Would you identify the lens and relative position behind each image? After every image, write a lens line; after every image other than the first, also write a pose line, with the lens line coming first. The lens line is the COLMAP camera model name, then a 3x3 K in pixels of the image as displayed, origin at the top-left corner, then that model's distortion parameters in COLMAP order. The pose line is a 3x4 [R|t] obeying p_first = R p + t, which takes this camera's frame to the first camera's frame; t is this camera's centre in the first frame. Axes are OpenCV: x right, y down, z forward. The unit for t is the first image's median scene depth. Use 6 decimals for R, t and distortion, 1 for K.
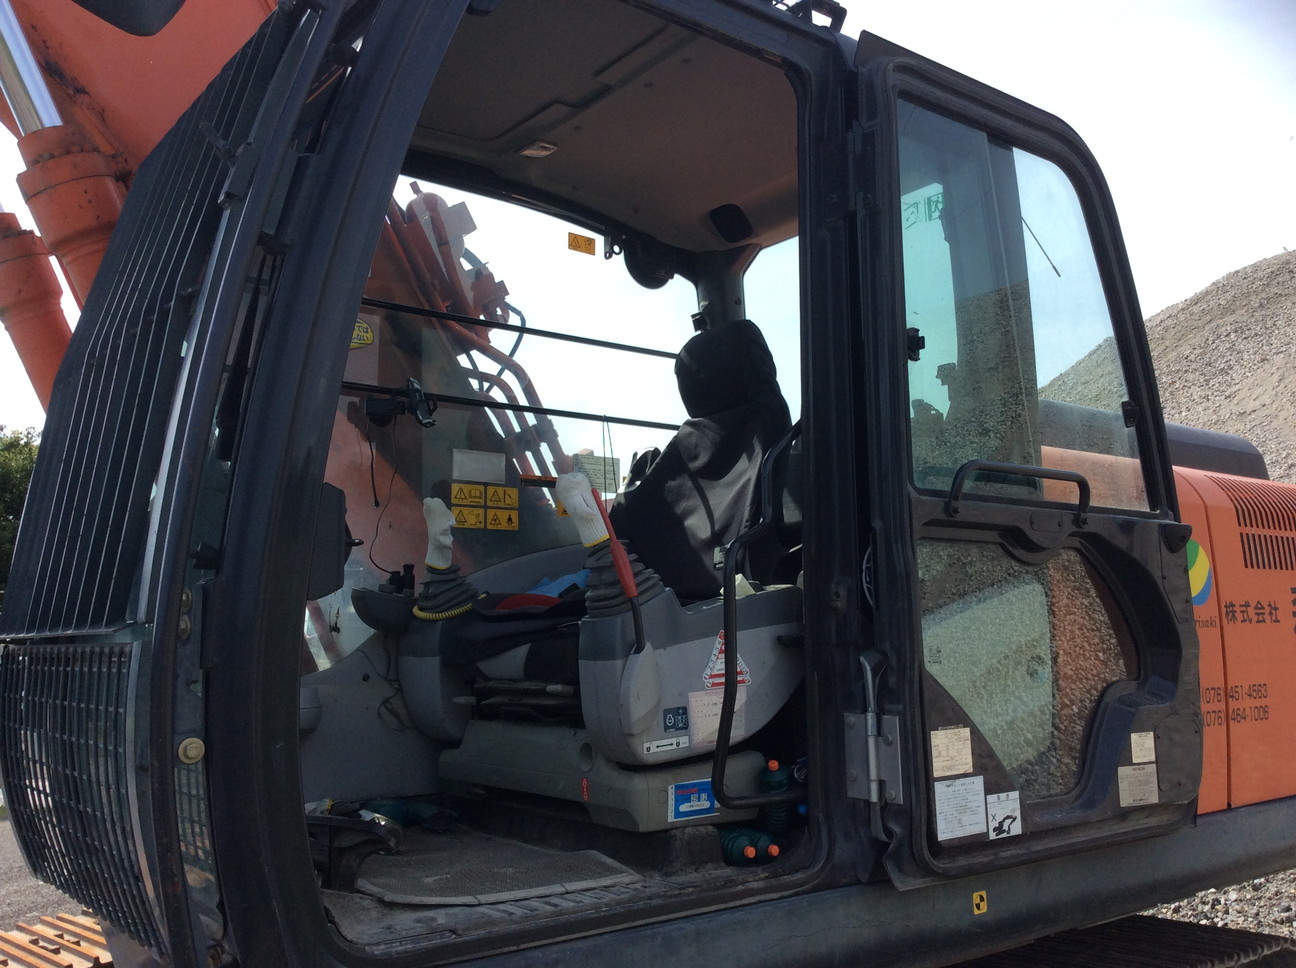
lens RADIAL K [[1173.0, 0, 655.0], [0, 1173.0, 471.5], [0, 0, 1]] dist [0.092269, -0.144578]
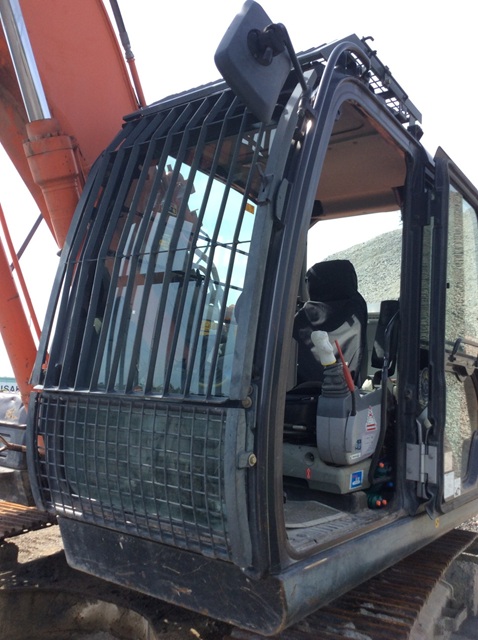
lens RADIAL K [[579.2, 0, 239.4], [0, 579.2, 325.9], [0, 0, 1]] dist [0.092269, -0.144578]
pose [[0.960361, 0.091741, 0.263229, -0.411906], [-0.104337, 0.993952, 0.034247, -0.024181], [-0.258495, -0.060354, 0.964125, -0.001392]]
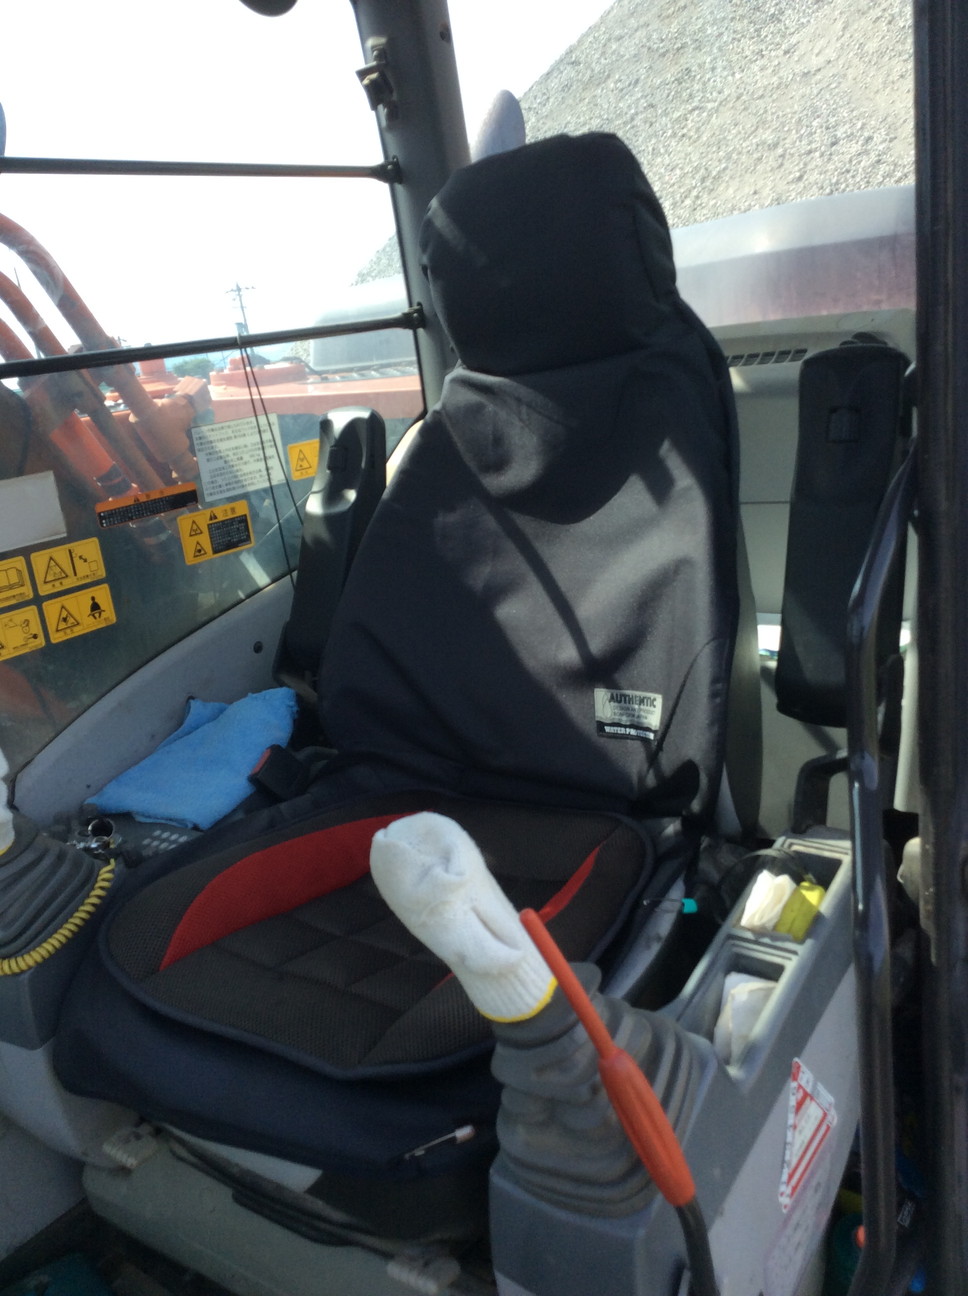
lens RADIAL K [[1174.7, 0, 484.0], [0, 1174.7, 648.0], [0, 0, 1]] dist [0.112511, -0.128677]
pose [[0.957826, -0.172448, 0.229850, -0.098489], [0.070364, 0.916304, 0.394253, -0.140310], [-0.278601, -0.361452, 0.889794, 0.597505]]
